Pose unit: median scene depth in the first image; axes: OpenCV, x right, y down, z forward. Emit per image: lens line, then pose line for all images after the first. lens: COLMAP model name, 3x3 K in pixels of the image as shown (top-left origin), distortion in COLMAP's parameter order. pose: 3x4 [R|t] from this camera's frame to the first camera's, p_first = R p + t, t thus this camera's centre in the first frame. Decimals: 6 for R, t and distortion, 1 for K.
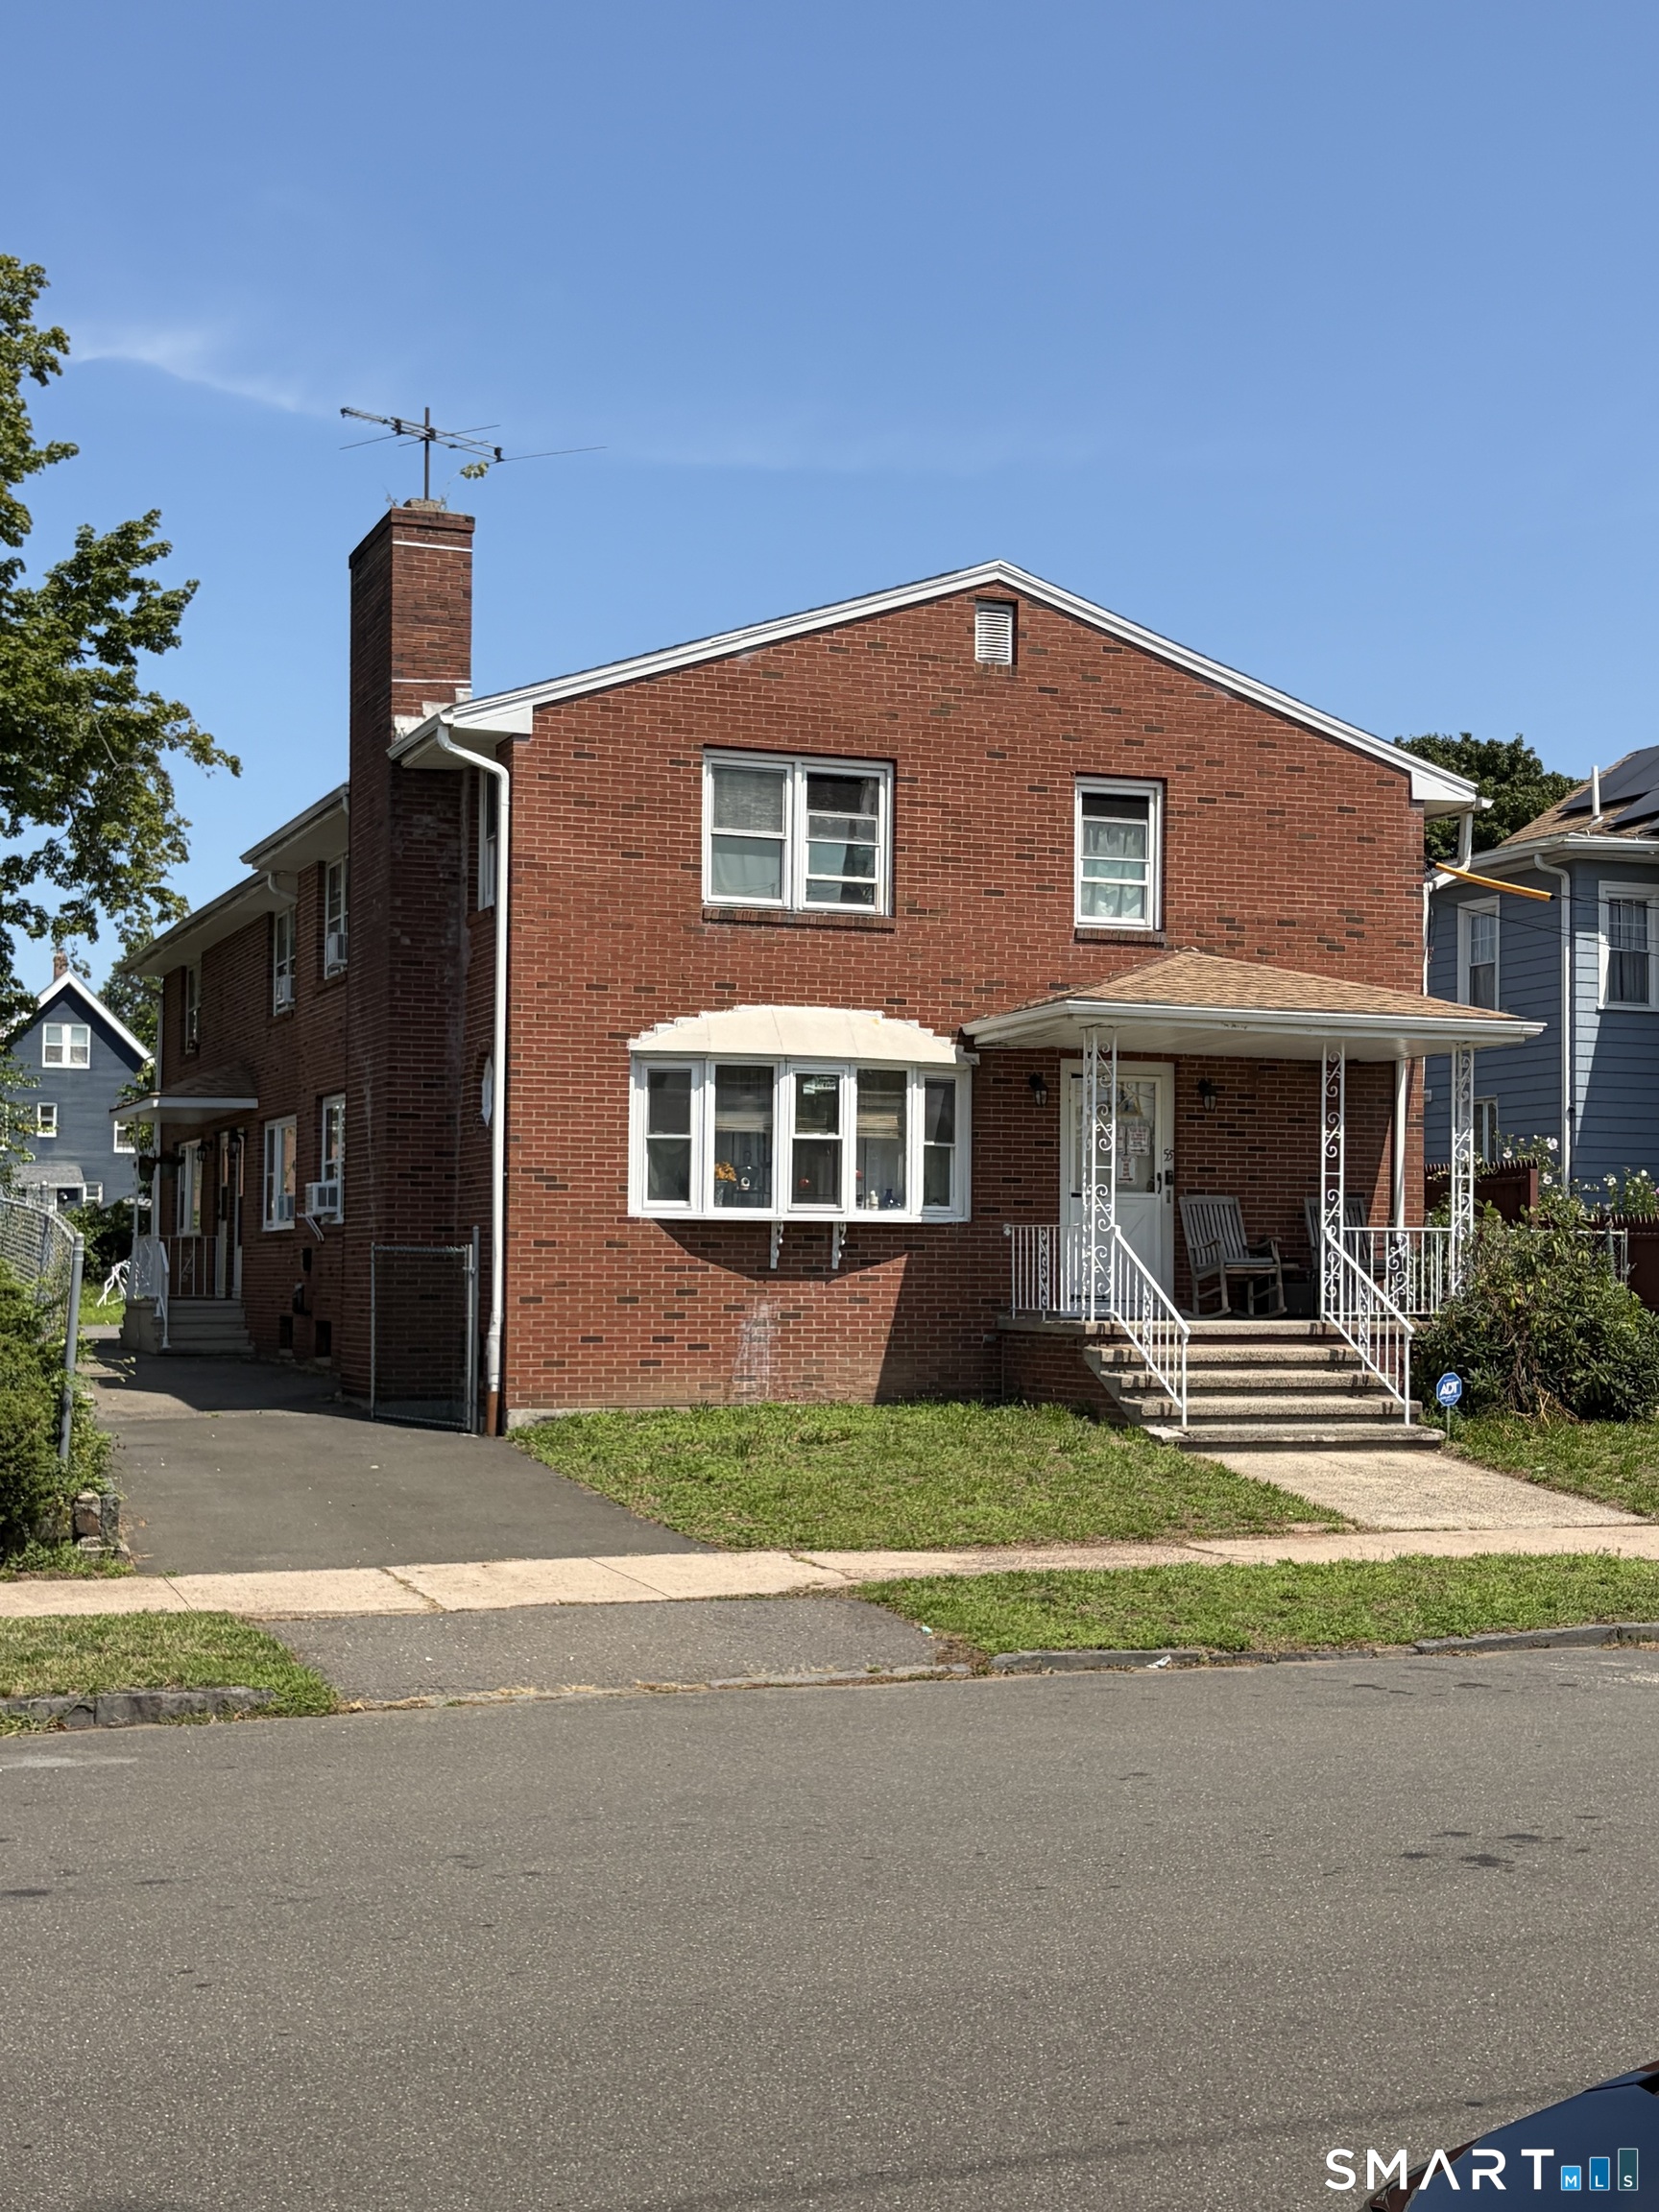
lens RADIAL K [[2893.9, 0, 832.6], [0, 2893.9, 1110.8], [0, 0, 1]] dist [0.036514, 0.000000]
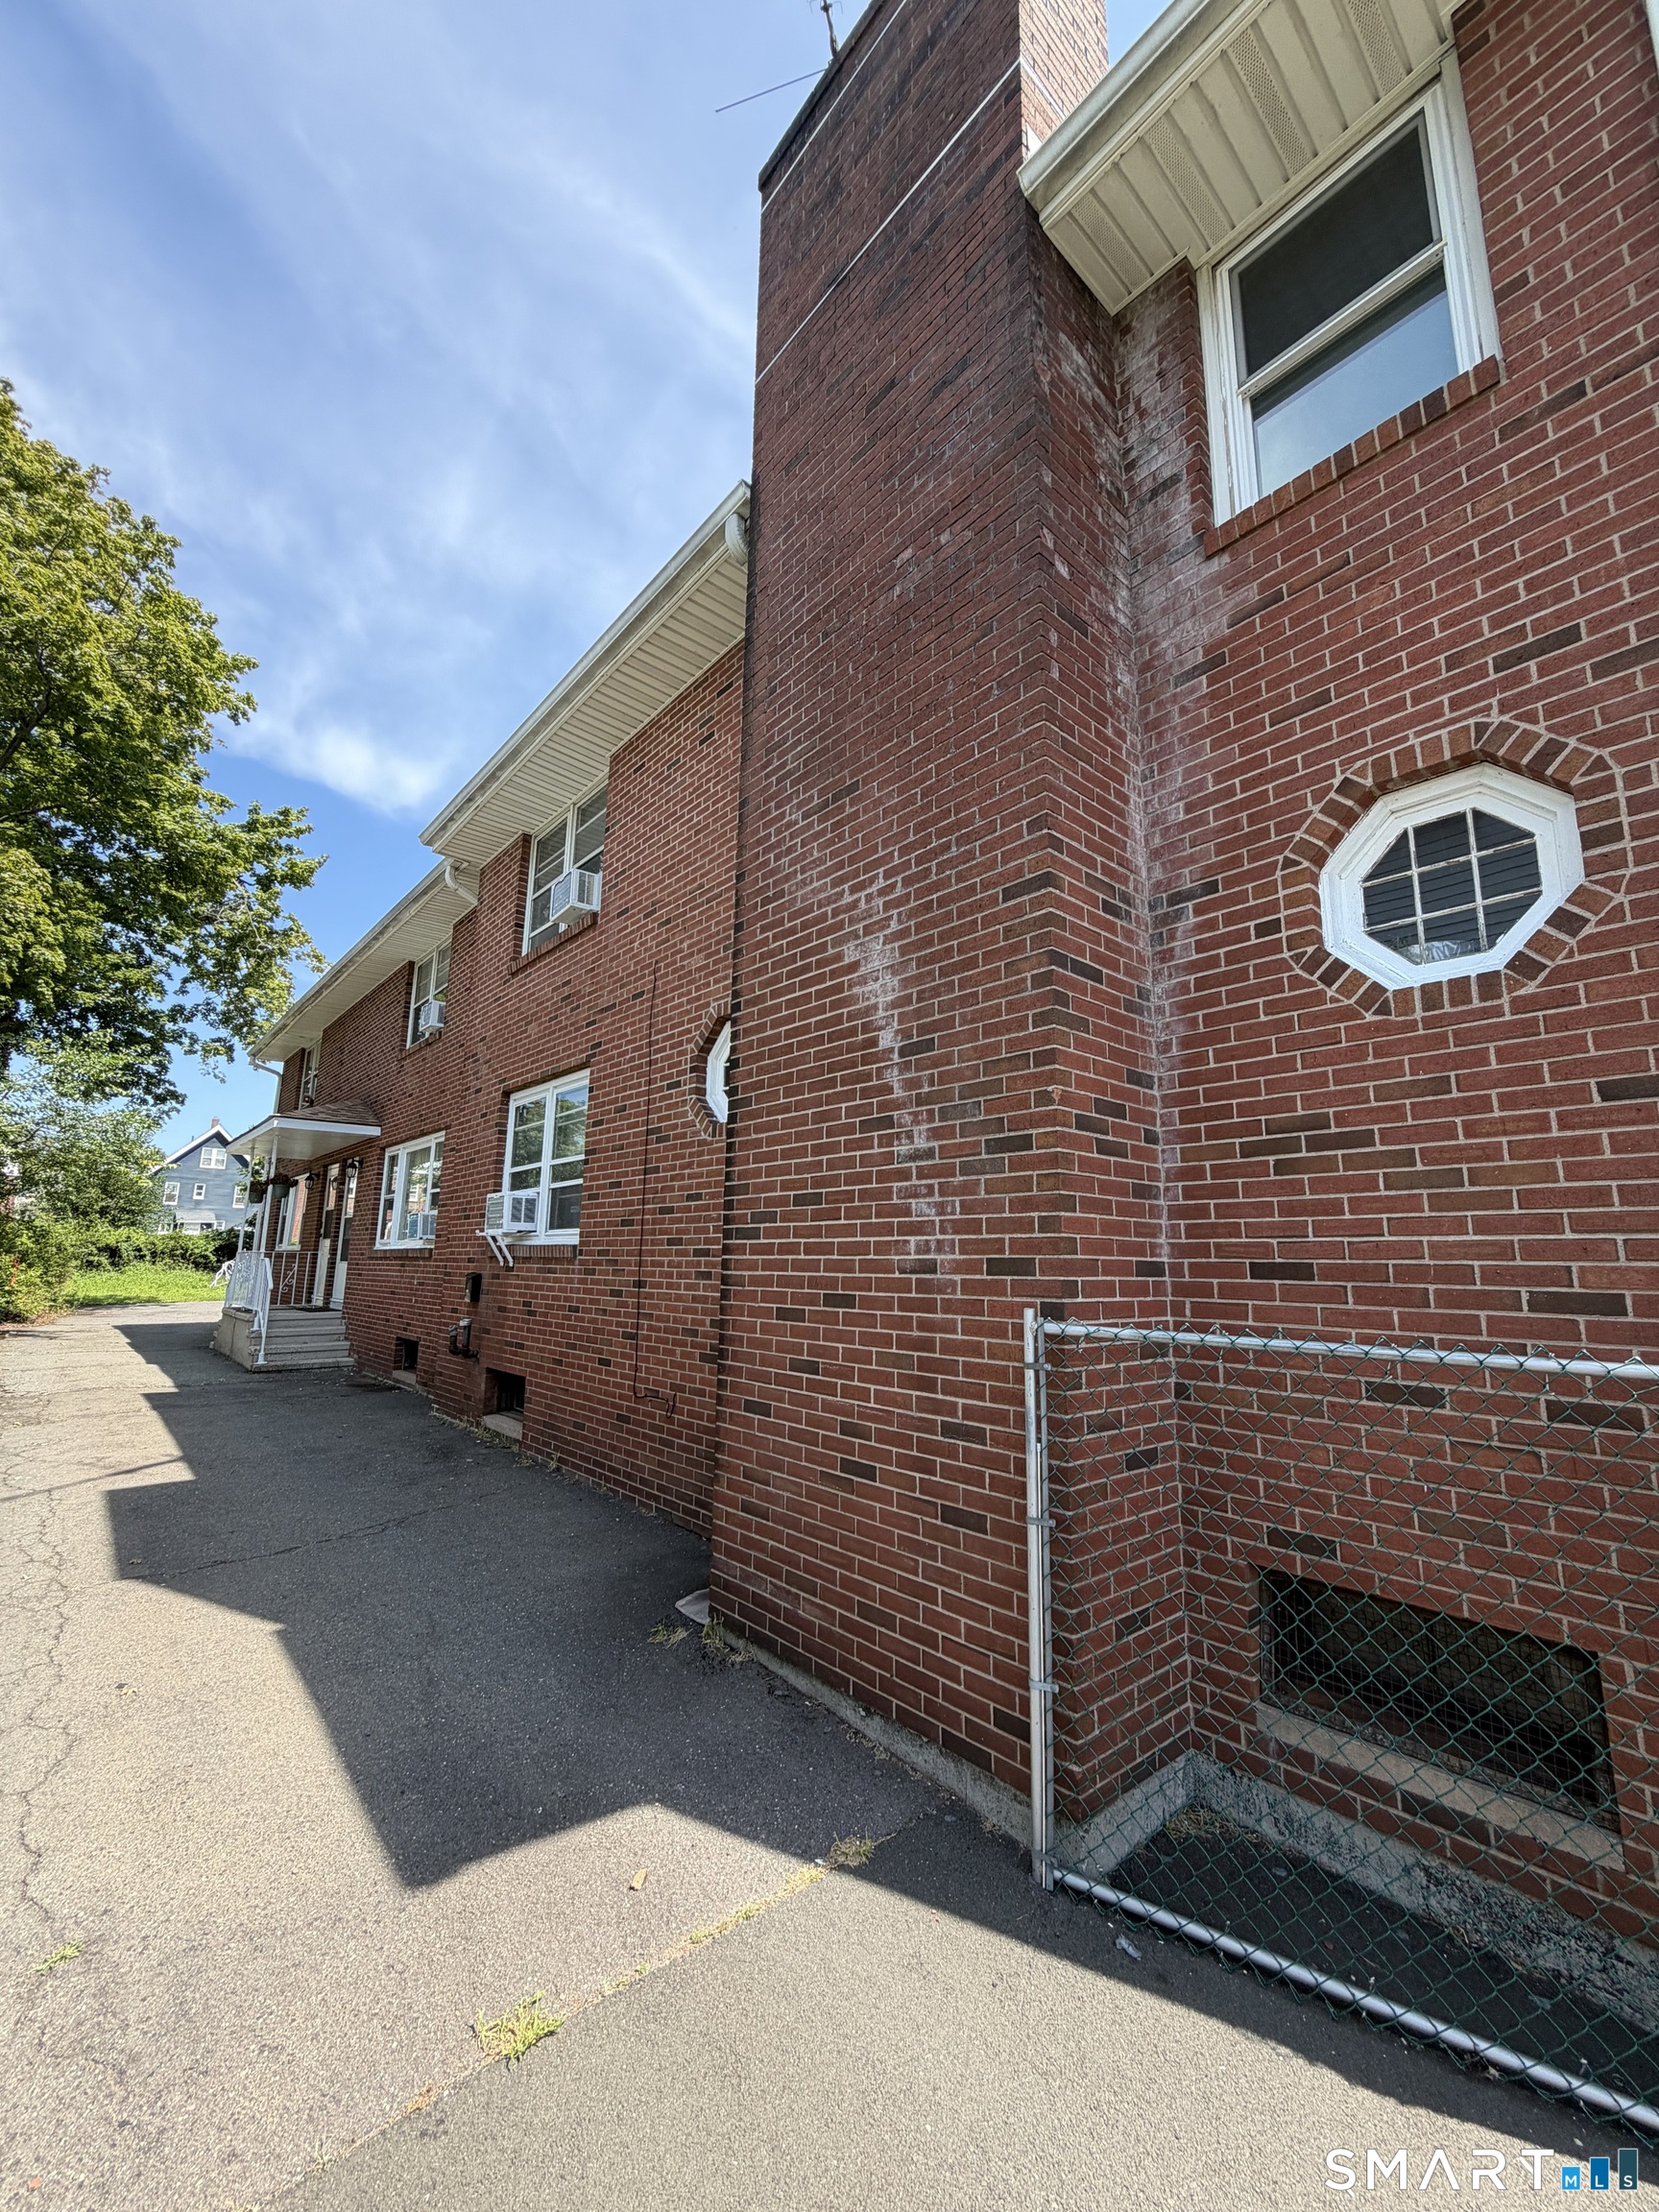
lens RADIAL K [[886.6, 0, 816.4], [0, 886.6, 1086.6], [0, 0, 1]] dist [0.000925, 0.000059]
pose [[0.944728, 0.069117, 0.320488, -0.143047], [-0.024622, 0.989722, -0.140866, 0.022789], [-0.326930, 0.125190, 0.936720, 0.594076]]
